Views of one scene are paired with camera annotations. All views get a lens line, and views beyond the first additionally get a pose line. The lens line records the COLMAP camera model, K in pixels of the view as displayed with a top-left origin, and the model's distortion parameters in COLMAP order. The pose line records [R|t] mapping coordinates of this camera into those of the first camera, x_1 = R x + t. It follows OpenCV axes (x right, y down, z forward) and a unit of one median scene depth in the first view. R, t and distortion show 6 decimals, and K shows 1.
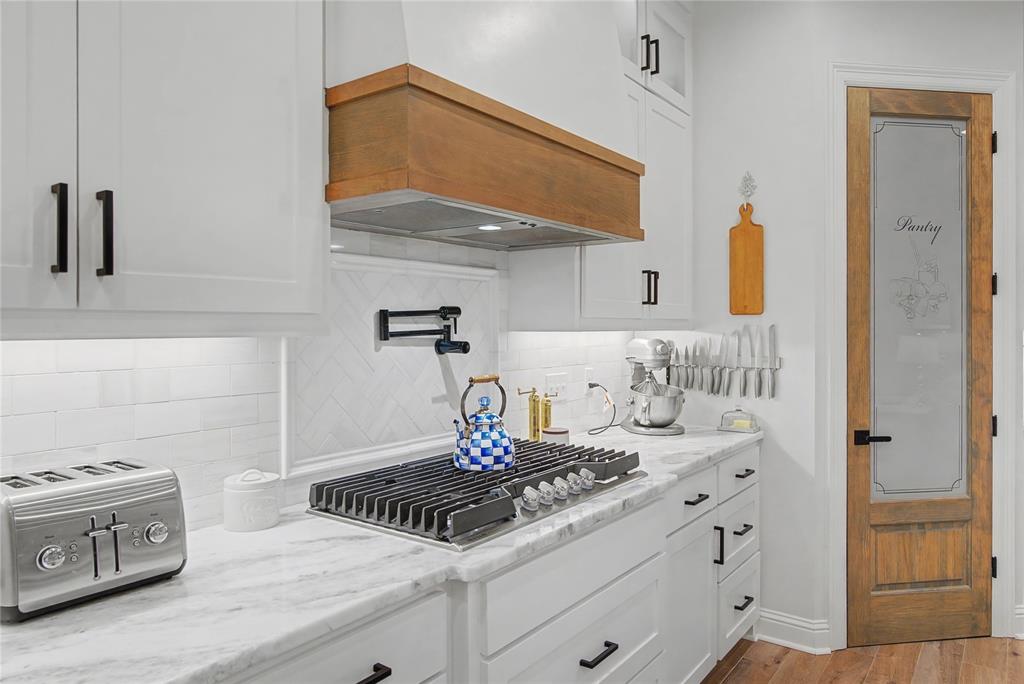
lens RADIAL K [[669.0, 0, 512.7], [0, 669.0, 331.5], [0, 0, 1]] dist [-0.000054, 0.001183]
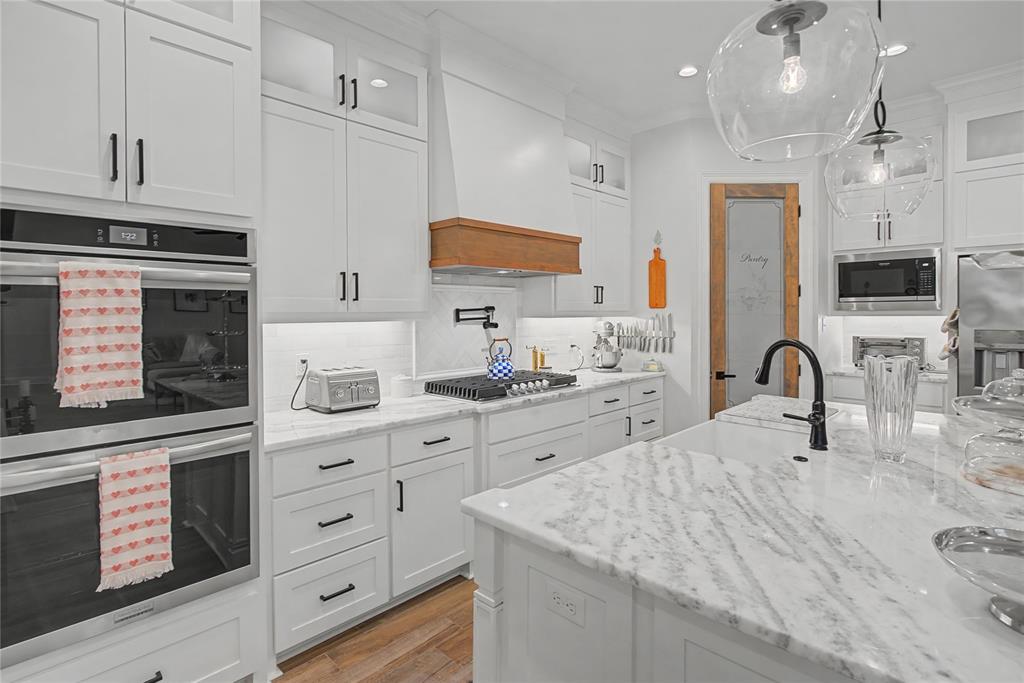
lens RADIAL K [[492.9, 0, 513.6], [0, 492.9, 320.8], [0, 0, 1]] dist [0.000783, 0.000211]
pose [[0.990387, -0.000617, -0.138323, 0.194307], [0.002098, 0.999942, 0.010561, -0.007667], [0.138308, -0.010750, 0.990331, -0.534204]]
